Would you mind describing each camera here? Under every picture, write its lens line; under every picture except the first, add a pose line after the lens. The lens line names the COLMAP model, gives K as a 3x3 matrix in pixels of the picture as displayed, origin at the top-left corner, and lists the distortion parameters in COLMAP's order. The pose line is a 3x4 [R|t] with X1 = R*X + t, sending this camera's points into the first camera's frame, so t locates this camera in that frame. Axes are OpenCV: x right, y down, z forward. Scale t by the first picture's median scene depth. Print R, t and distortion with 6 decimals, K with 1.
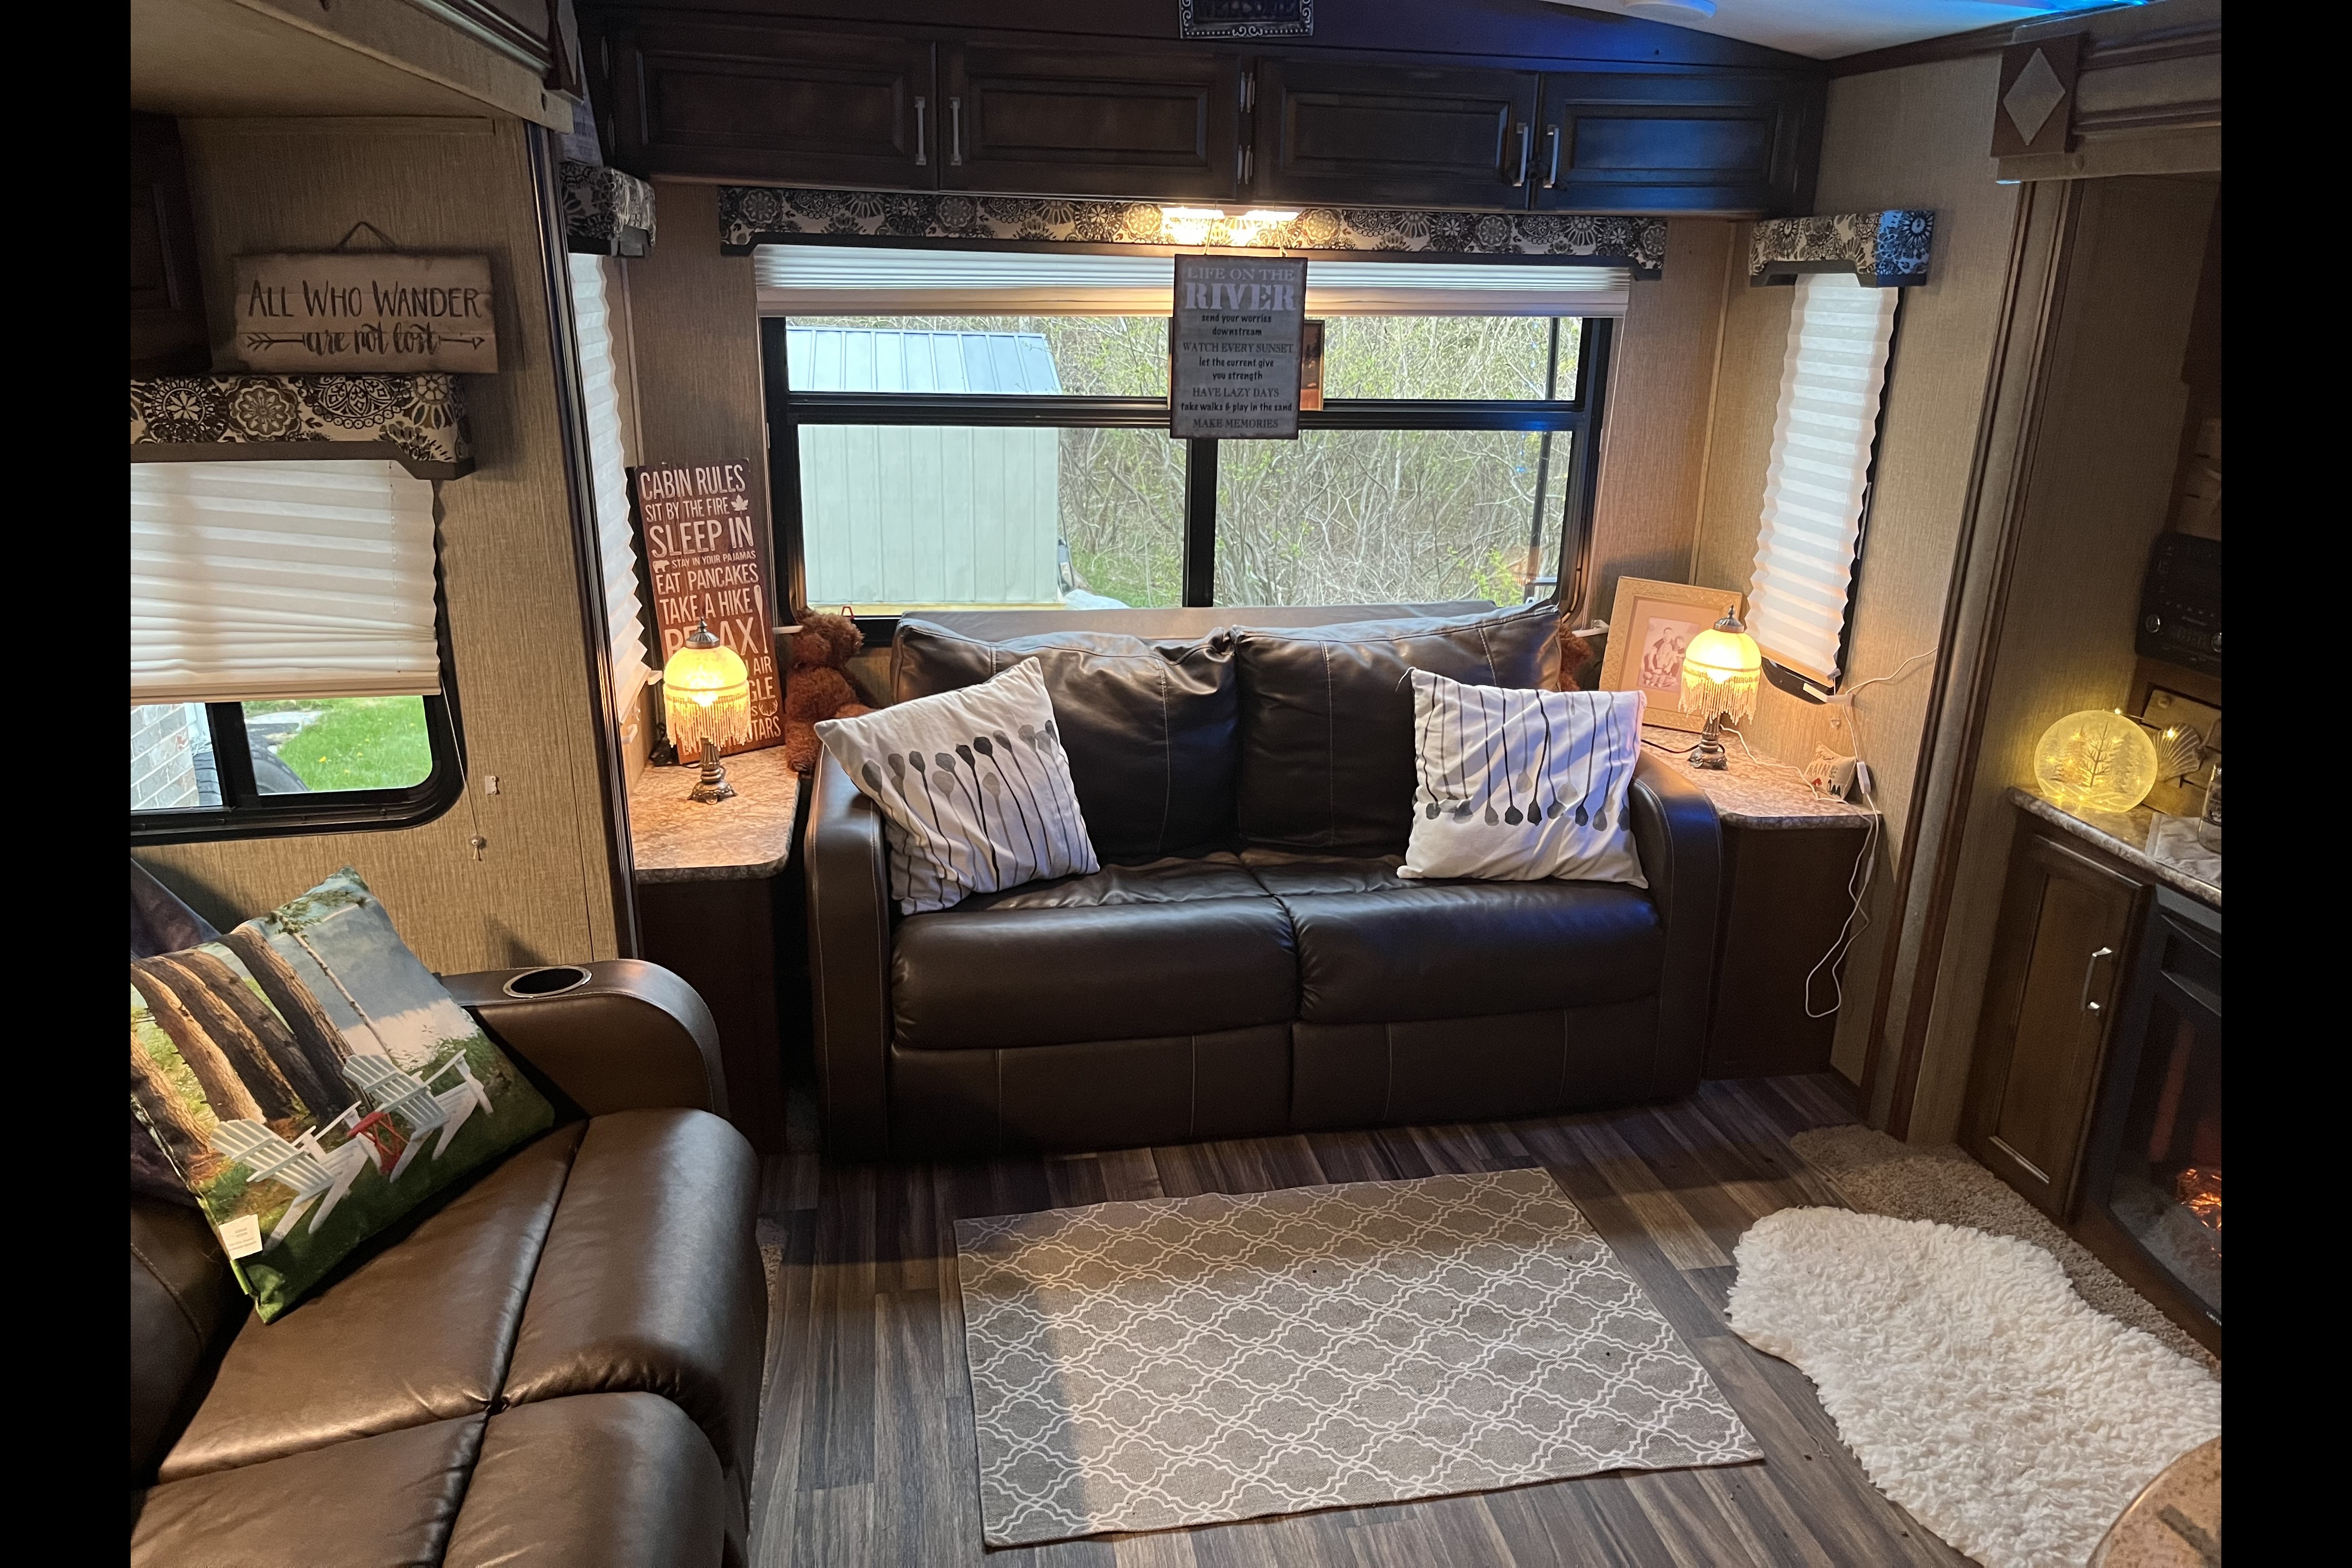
lens RADIAL K [[1602.7, 0, 1186.1], [0, 1602.7, 784.8], [0, 0, 1]] dist [0.092329, -0.145678]
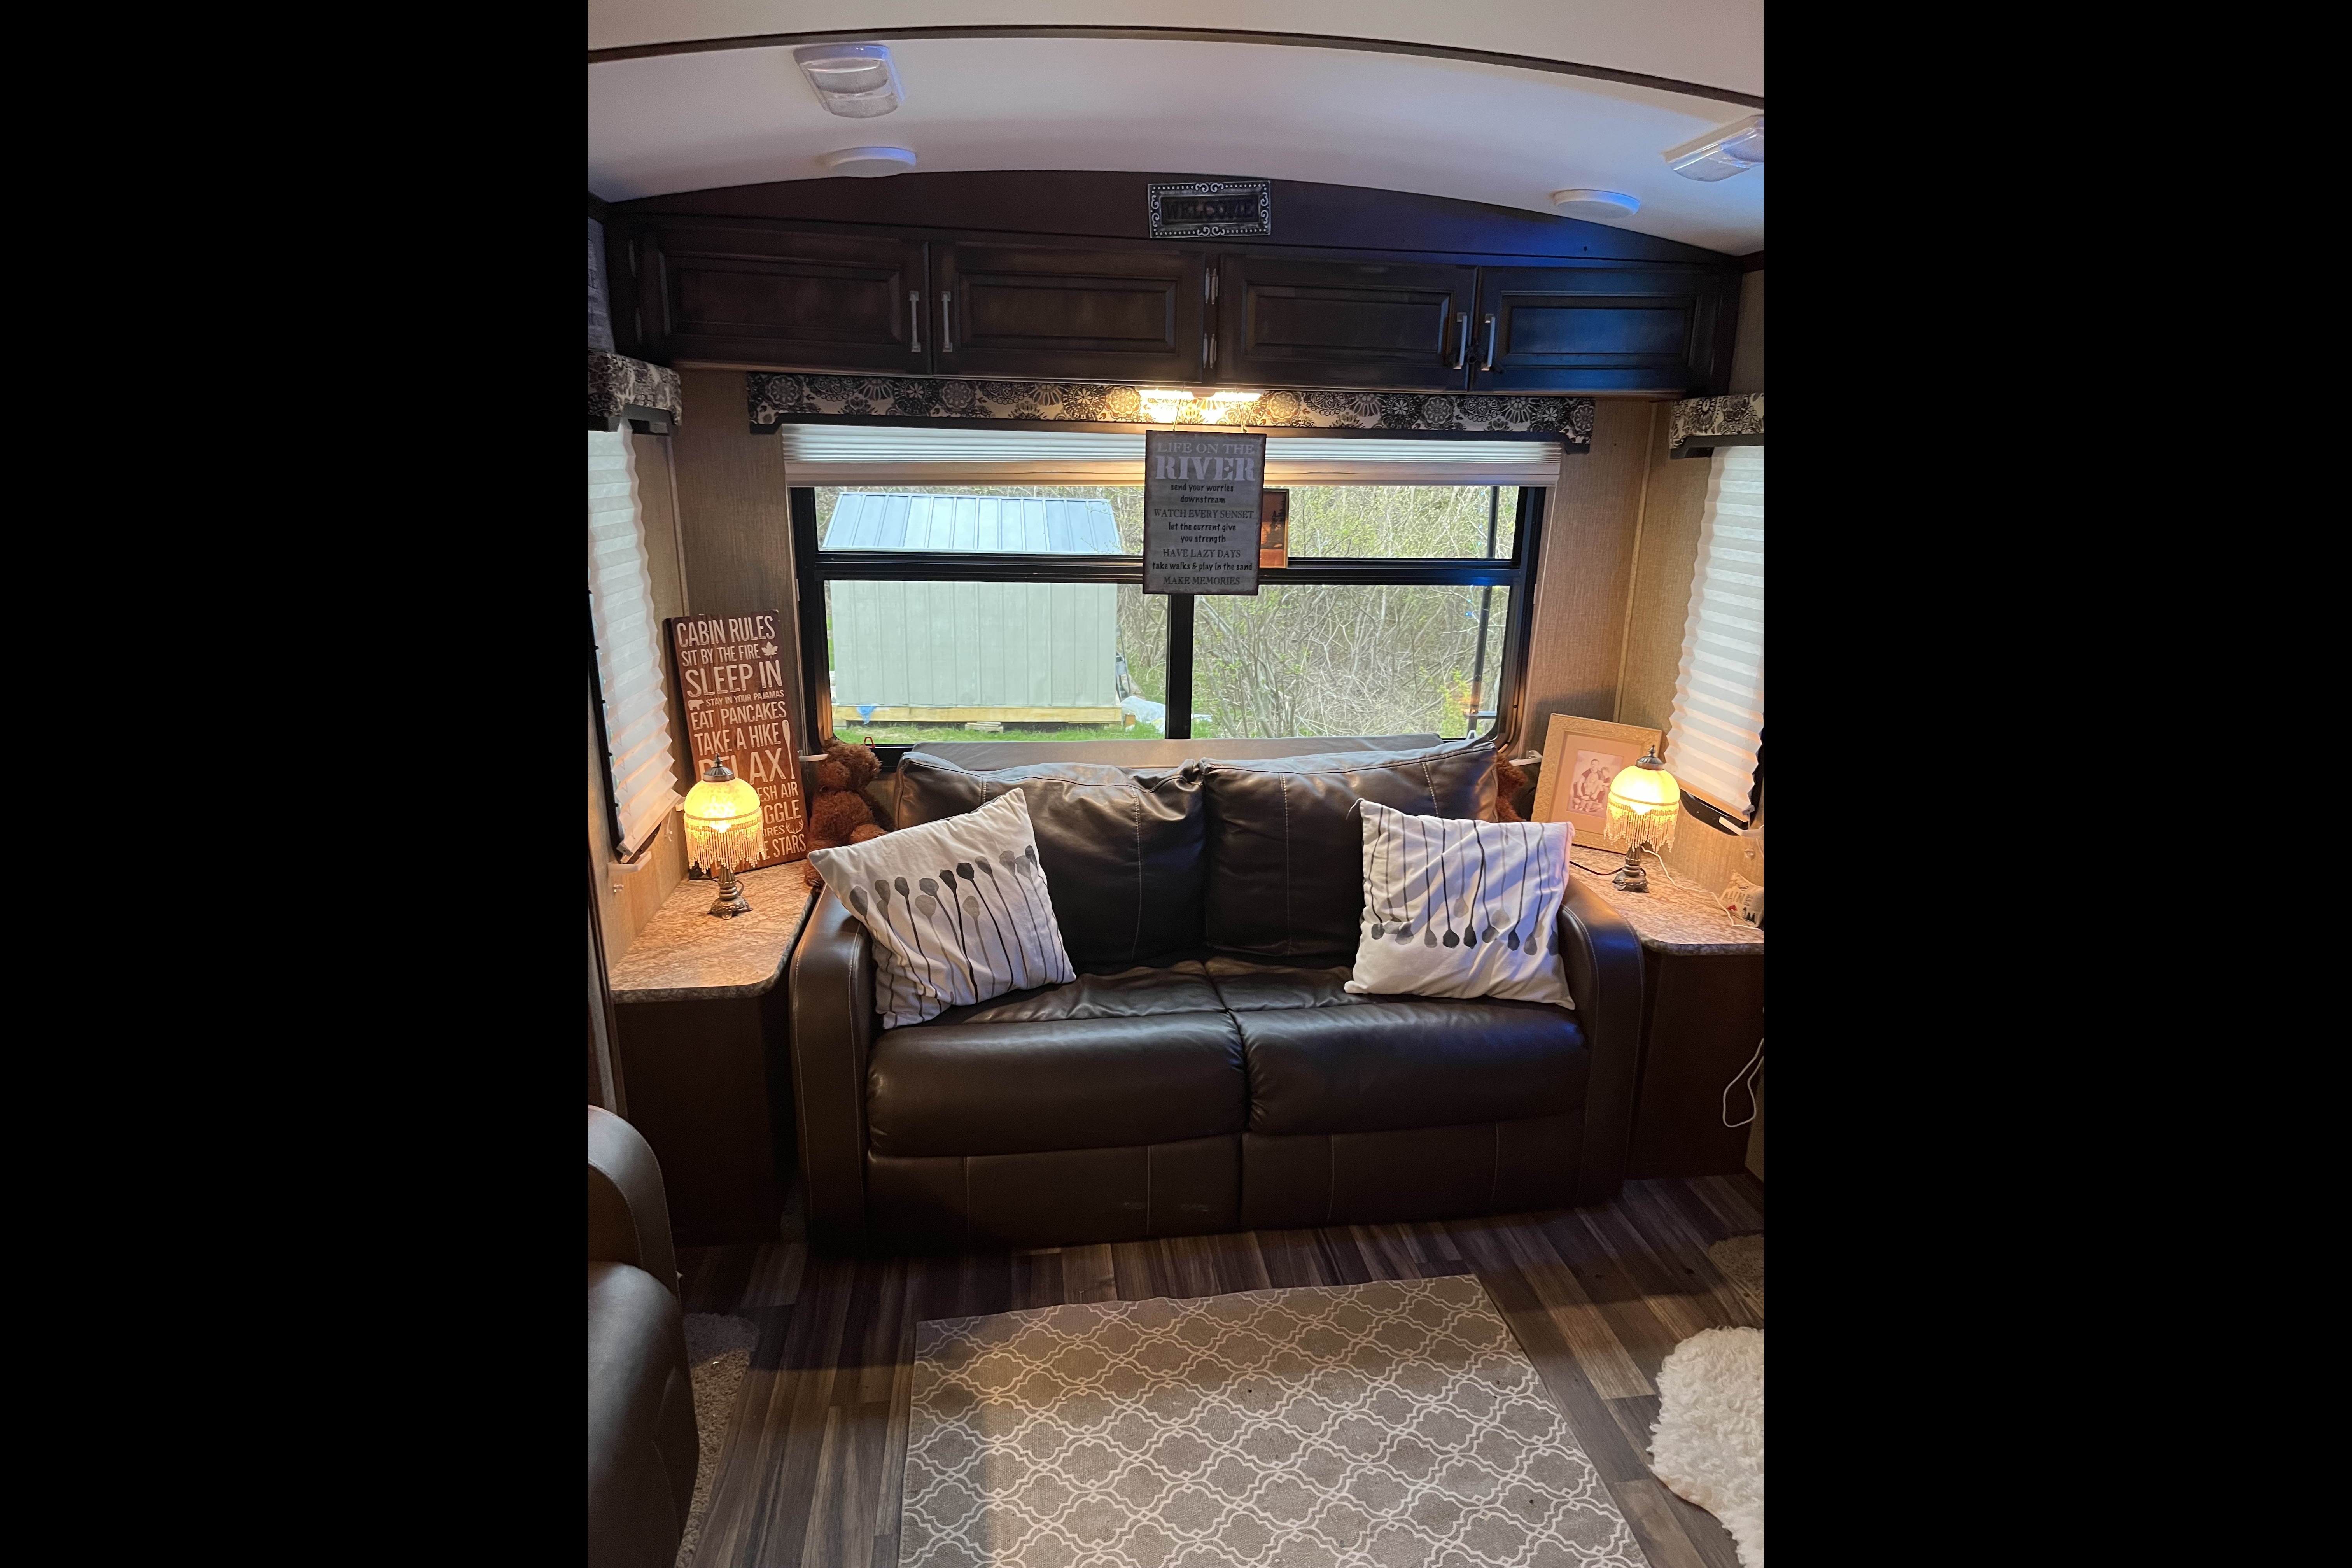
lens RADIAL K [[1198.8, 0, 1173.8], [0, 1198.8, 807.9], [0, 0, 1]] dist [0.077864, -0.114168]
pose [[0.998855, 0.010539, -0.046661, 0.052819], [-0.011592, 0.999683, -0.022354, -0.048946], [0.046411, 0.022869, 0.998661, 0.172497]]
